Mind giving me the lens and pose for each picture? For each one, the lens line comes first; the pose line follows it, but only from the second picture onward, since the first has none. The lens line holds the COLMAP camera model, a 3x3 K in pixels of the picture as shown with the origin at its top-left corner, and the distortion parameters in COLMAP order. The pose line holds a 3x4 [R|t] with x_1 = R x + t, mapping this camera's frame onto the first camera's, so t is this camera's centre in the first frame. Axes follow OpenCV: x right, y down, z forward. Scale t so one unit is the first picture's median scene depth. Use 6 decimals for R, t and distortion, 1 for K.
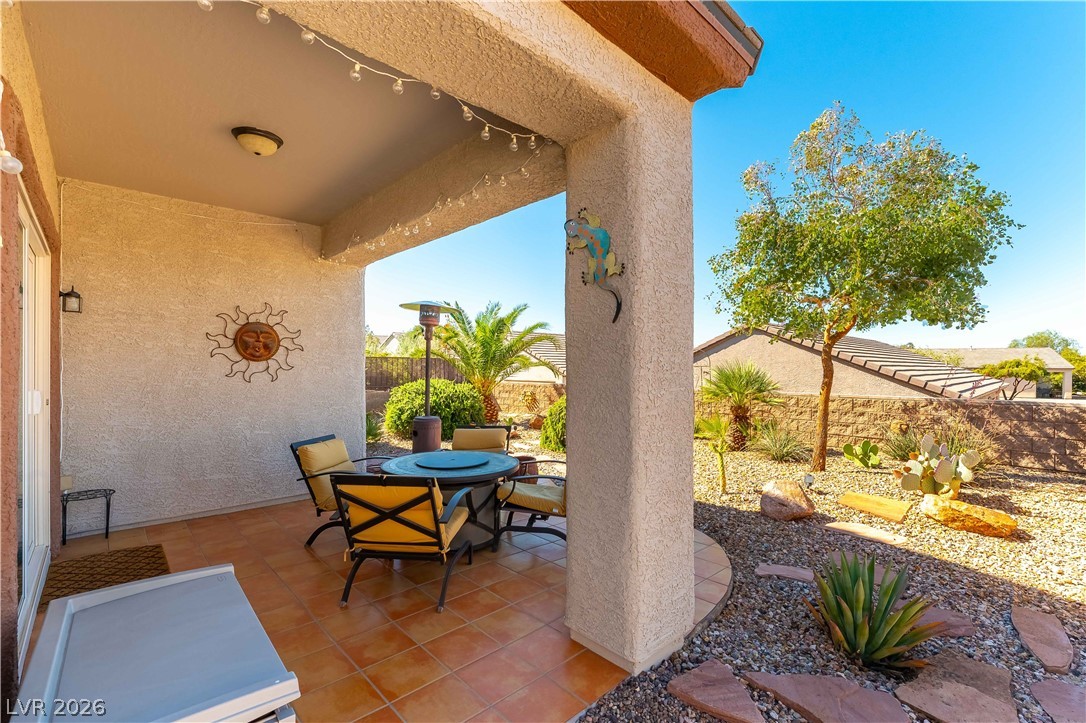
lens RADIAL K [[480.2, 0, 550.3], [0, 480.2, 357.7], [0, 0, 1]] dist [0.001581, -0.000292]
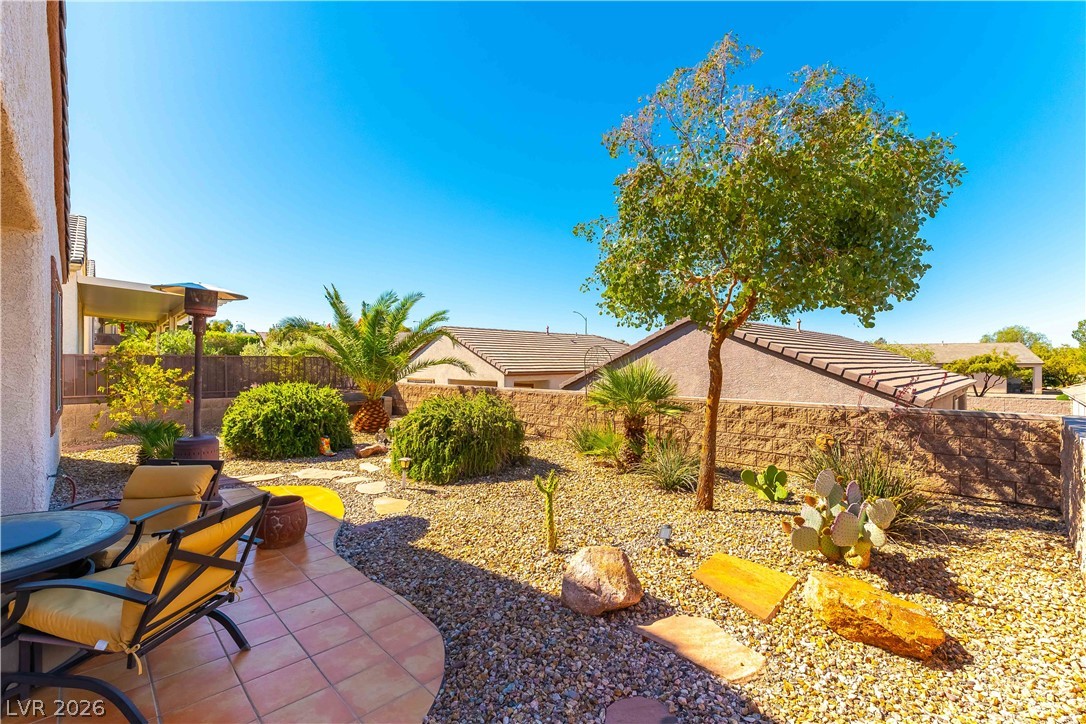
lens RADIAL K [[480.2, 0, 550.3], [0, 480.2, 358.2], [0, 0, 1]] dist [0.001581, -0.000292]
pose [[0.999569, -0.005248, 0.028876, 0.293253], [0.005048, 0.999963, 0.006998, -0.001864], [-0.028912, -0.006849, 0.999558, 0.264272]]
